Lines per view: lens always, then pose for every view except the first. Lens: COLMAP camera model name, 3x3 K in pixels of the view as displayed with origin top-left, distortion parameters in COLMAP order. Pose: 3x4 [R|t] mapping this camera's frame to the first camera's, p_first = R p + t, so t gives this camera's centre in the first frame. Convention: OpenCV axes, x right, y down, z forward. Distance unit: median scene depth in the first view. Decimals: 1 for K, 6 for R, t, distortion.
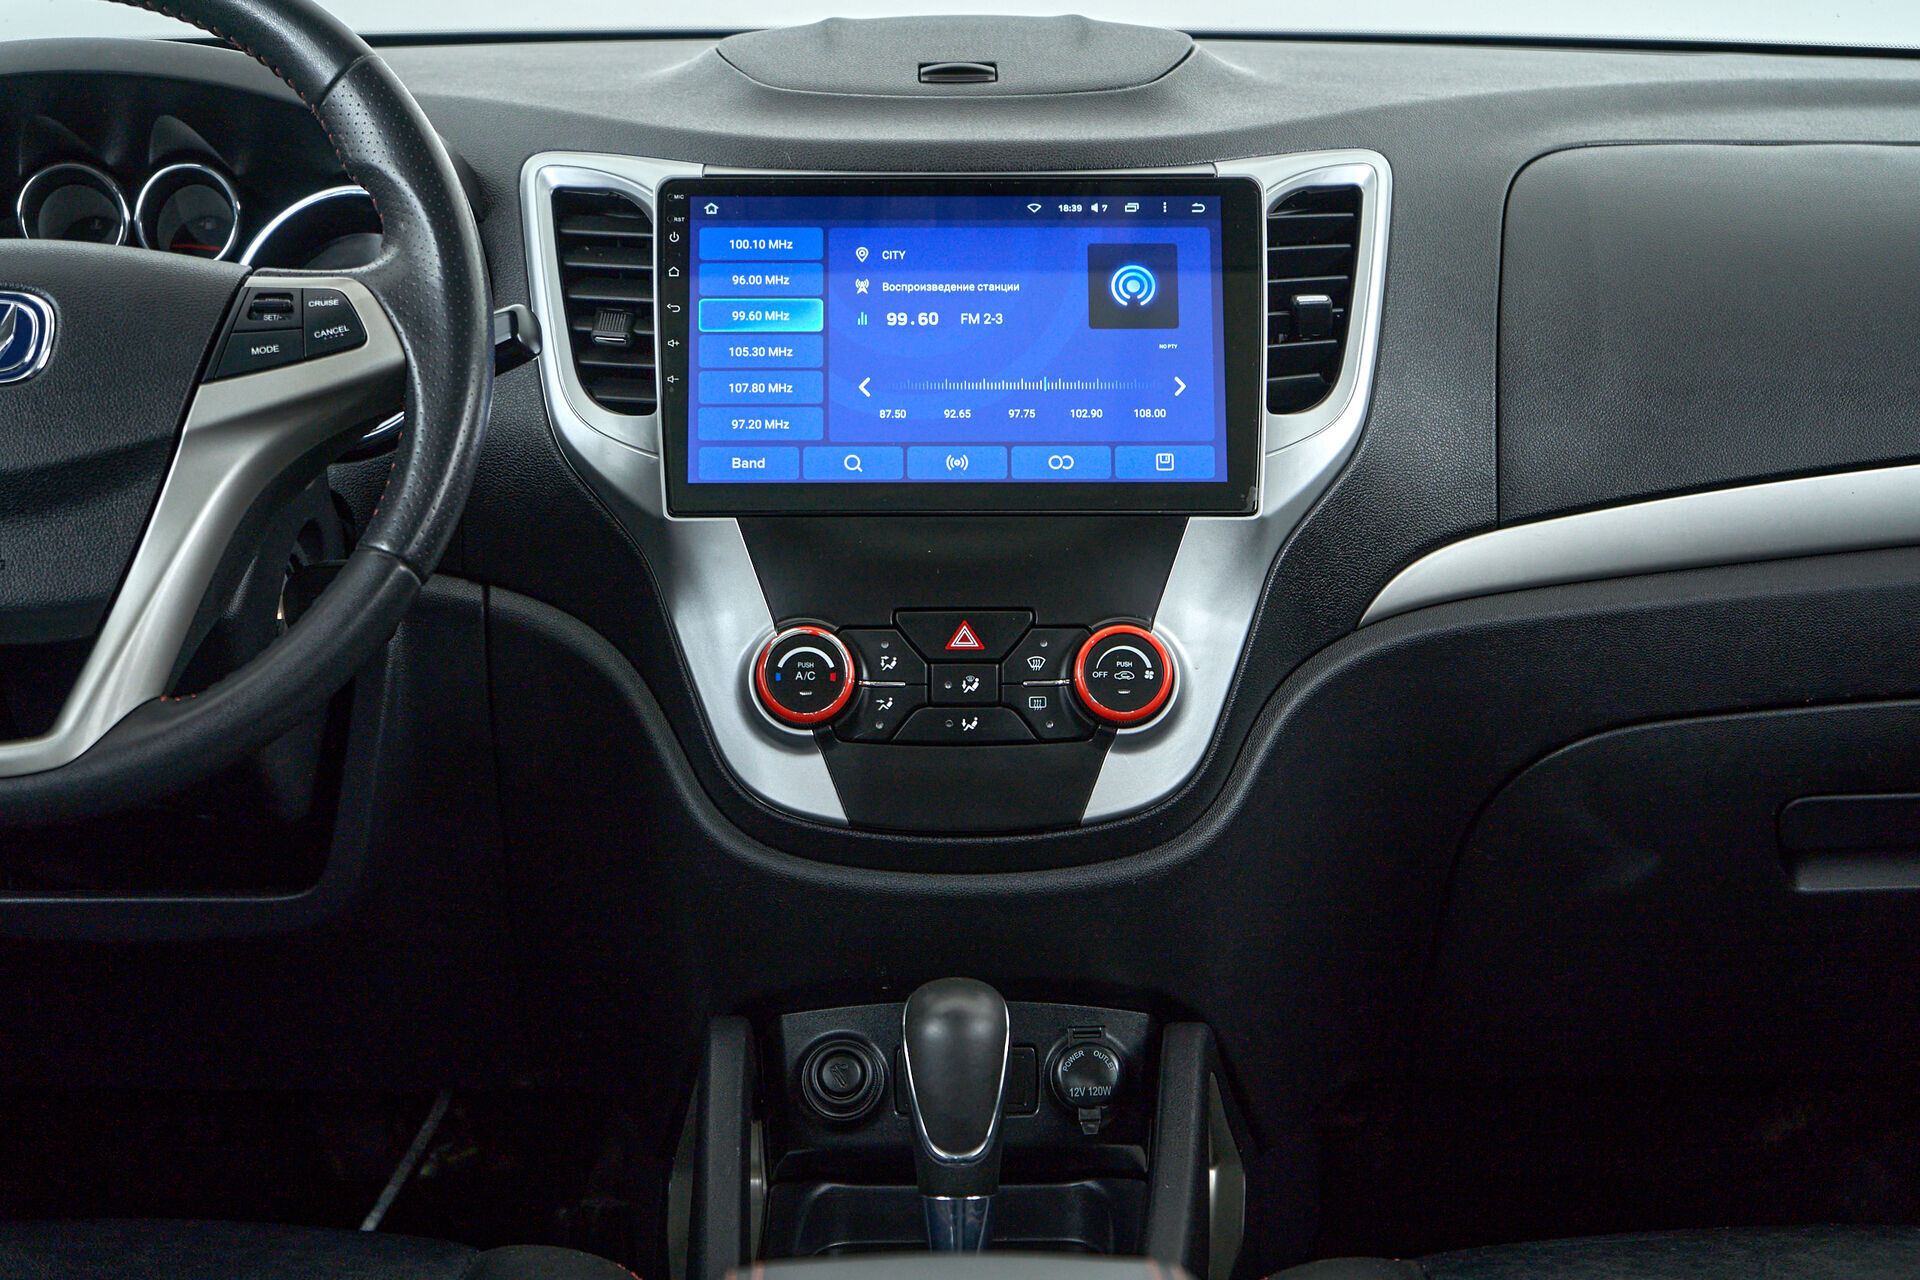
lens RADIAL K [[4089.3, 0, 969.7], [0, 4089.3, 634.6], [0, 0, 1]] dist [0.025331, 0.000000]
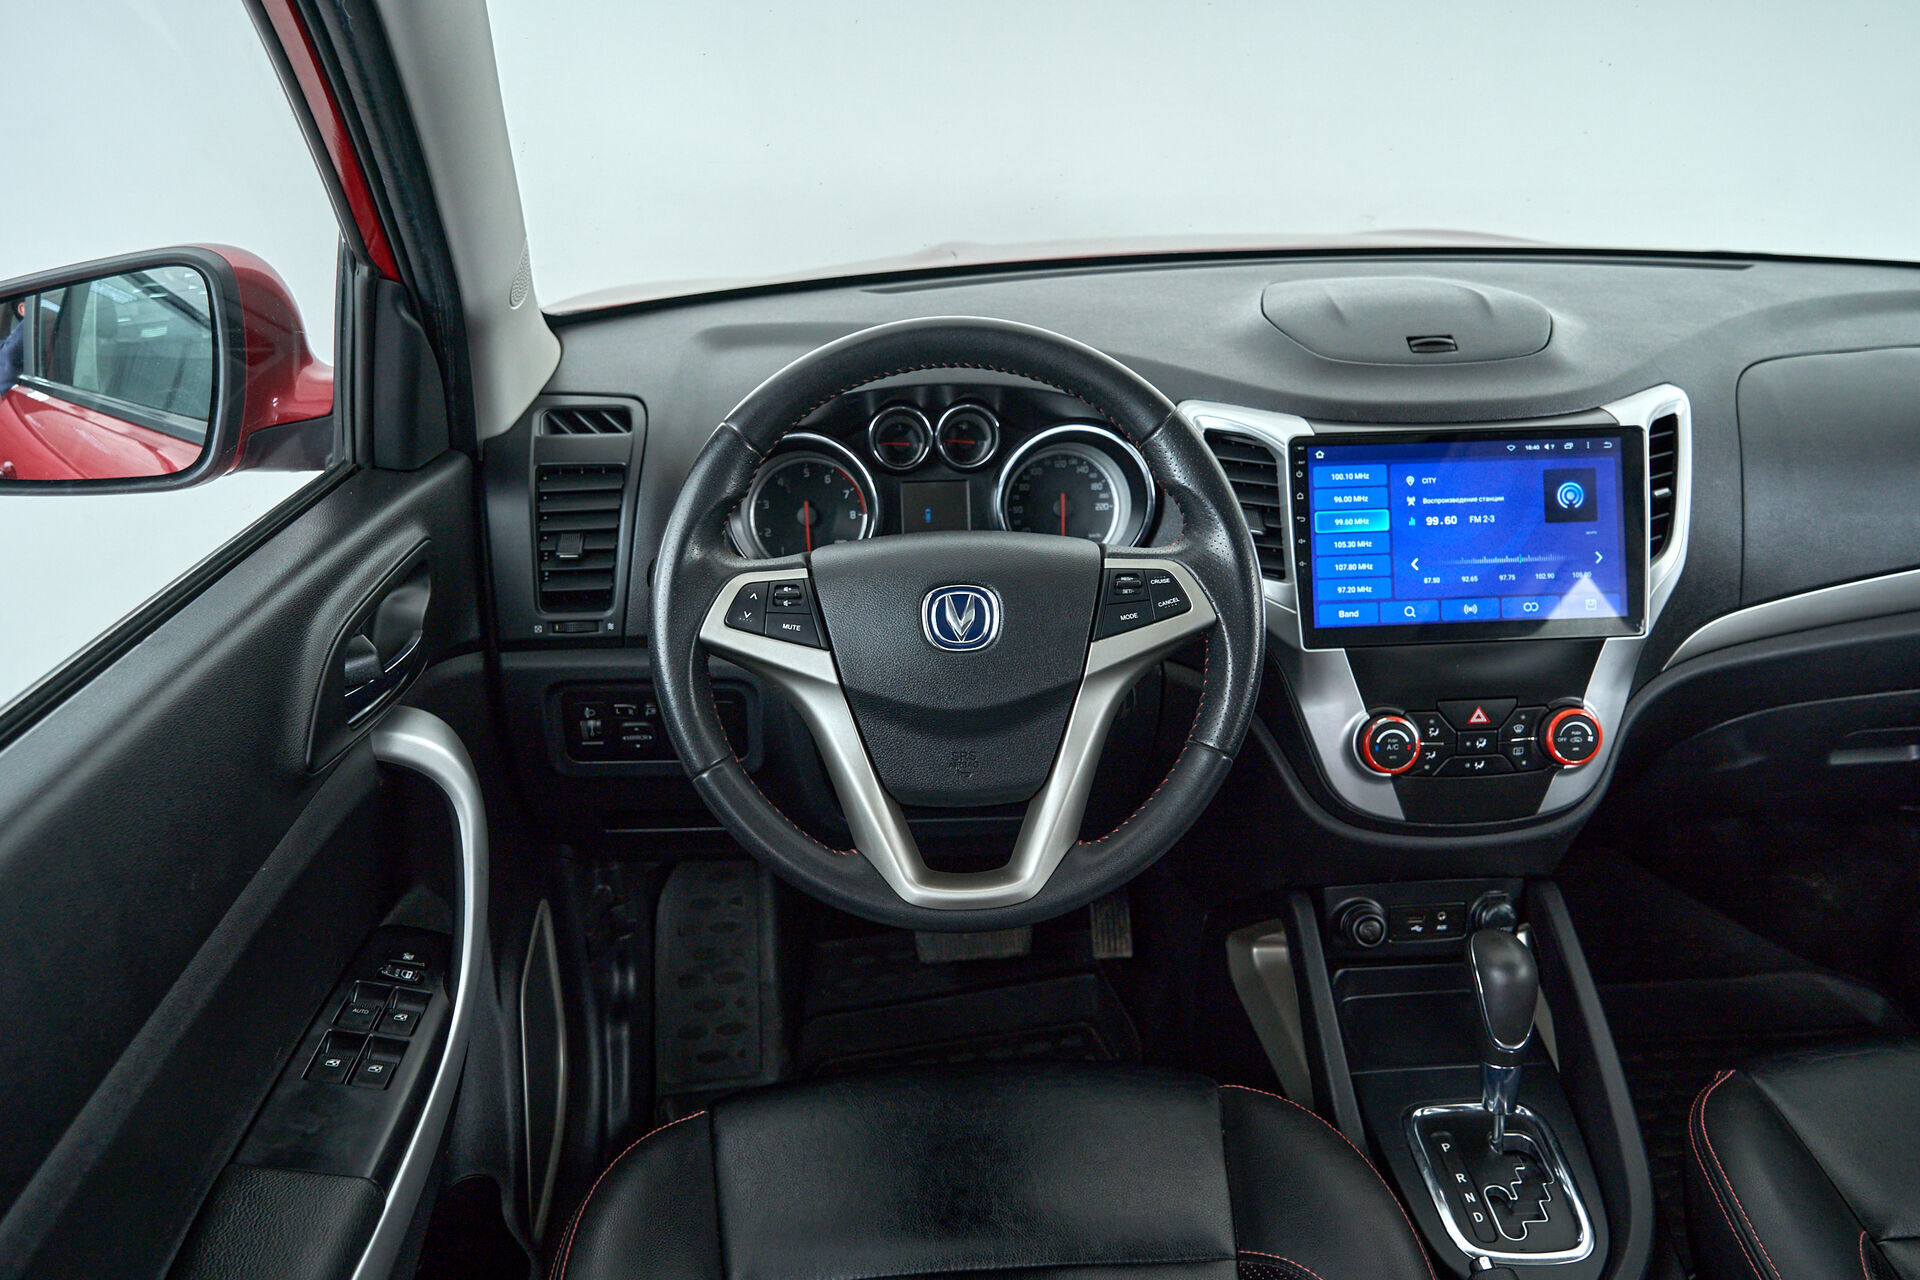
lens RADIAL K [[1554.2, 0, 952.0], [0, 1554.2, 641.3], [0, 0, 1]] dist [-0.001460, 0.011100]
pose [[0.999210, -0.029104, 0.027047, -0.234128], [0.021767, 0.970490, 0.240157, -0.187505], [-0.033238, -0.239378, 0.970357, 0.381162]]
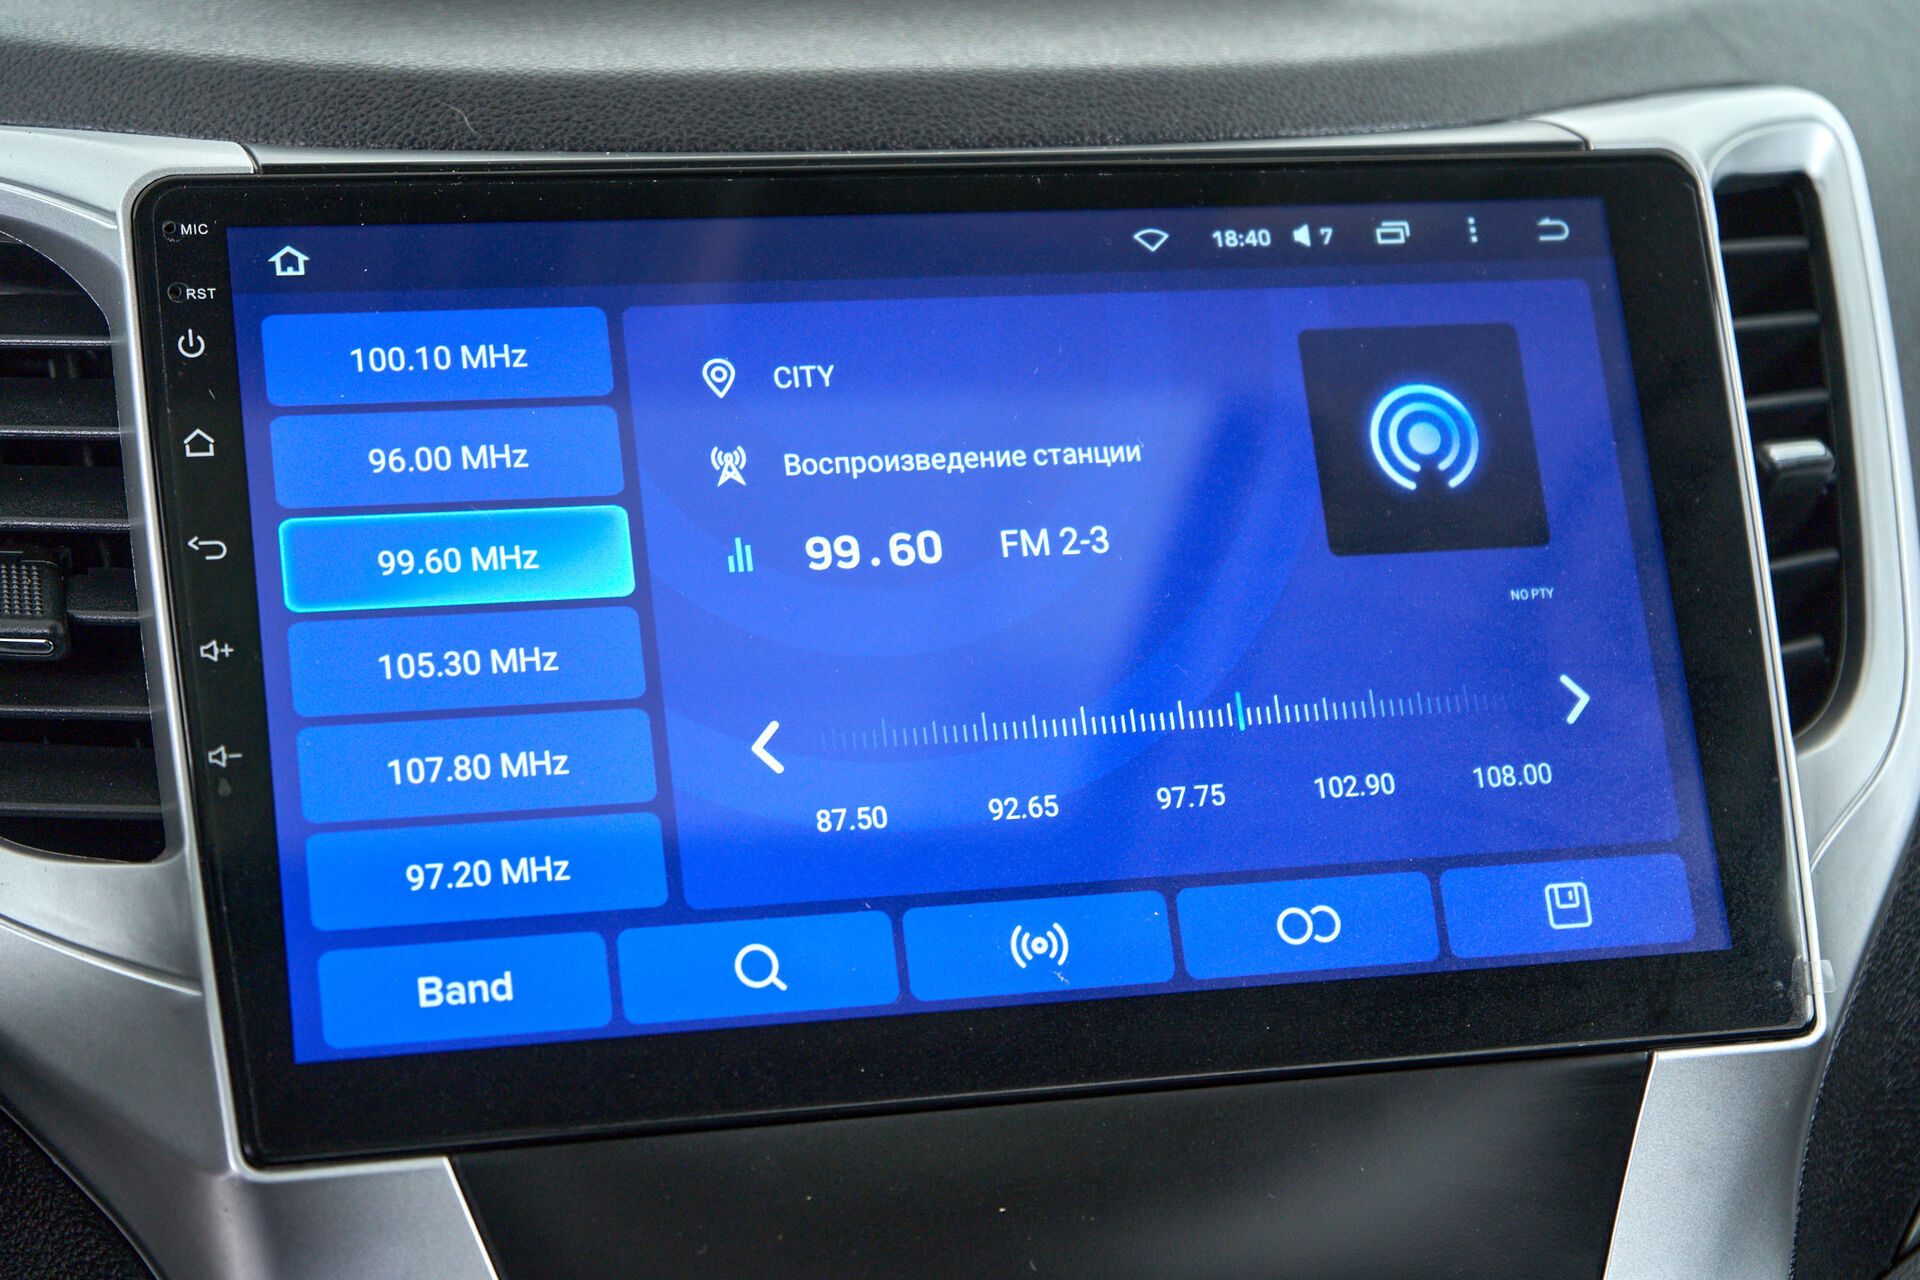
lens RADIAL K [[4089.3, 0, 1000.4], [0, 4089.3, 648.7], [0, 0, 1]] dist [0.025331, 0.000000]
pose [[0.963524, -0.048507, 0.263188, -0.099994], [0.052383, 0.998597, -0.007727, -0.065504], [-0.262444, 0.021232, 0.964714, 0.650881]]
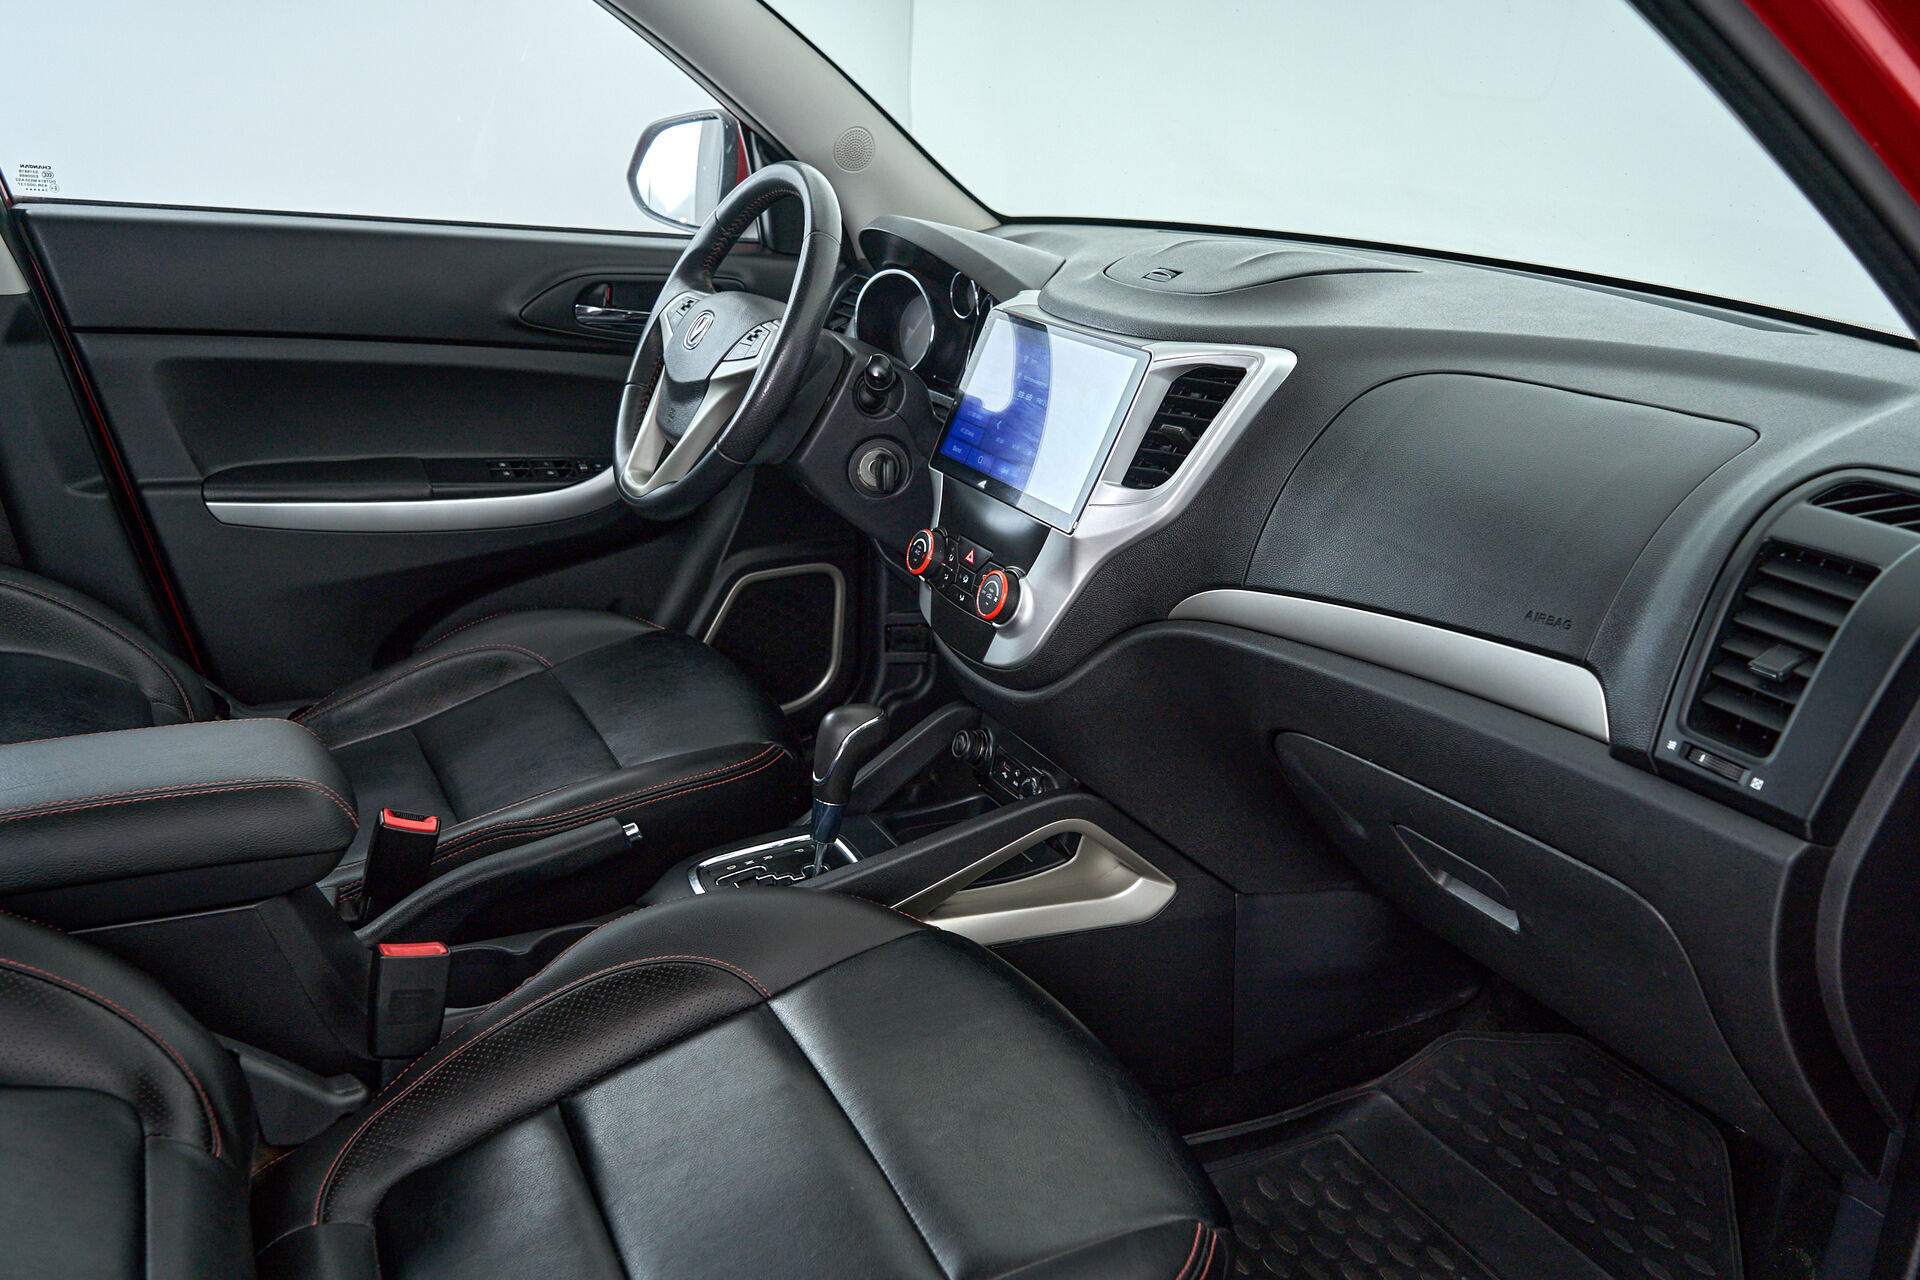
lens RADIAL K [[1554.2, 0, 967.4], [0, 1554.2, 627.6], [0, 0, 1]] dist [-0.001460, 0.011100]
pose [[0.435244, 0.305918, -0.846745, 0.643781], [-0.185088, 0.950816, 0.248379, -0.152594], [0.881082, 0.048617, 0.470458, 0.634491]]
